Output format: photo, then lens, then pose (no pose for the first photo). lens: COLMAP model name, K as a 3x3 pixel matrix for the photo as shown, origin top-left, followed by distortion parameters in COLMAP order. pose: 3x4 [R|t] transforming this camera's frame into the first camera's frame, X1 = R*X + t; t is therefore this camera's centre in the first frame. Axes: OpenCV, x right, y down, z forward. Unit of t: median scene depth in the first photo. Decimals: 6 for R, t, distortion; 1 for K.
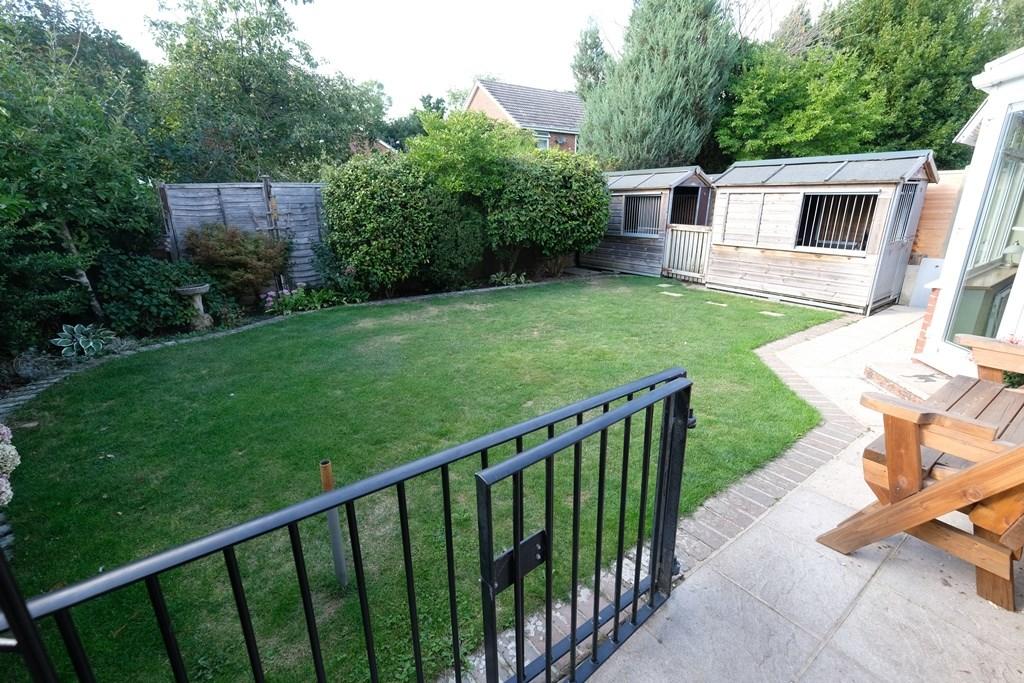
lens RADIAL K [[446.3, 0, 510.1], [0, 446.3, 337.7], [0, 0, 1]] dist [-0.004824, 0.001909]
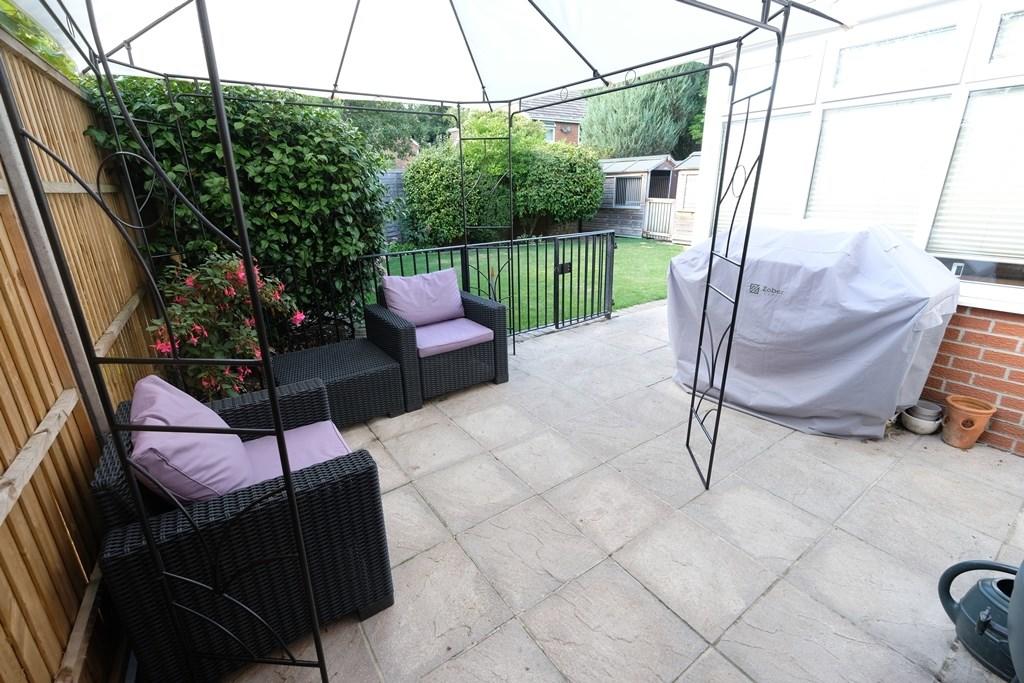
lens RADIAL K [[446.3, 0, 511.9], [0, 446.3, 338.8], [0, 0, 1]] dist [-0.004824, 0.001909]
pose [[0.999964, -0.007174, -0.004631, -0.054766], [0.007315, 0.999490, 0.031096, 0.130387], [0.004405, -0.031129, 0.999506, -0.379341]]
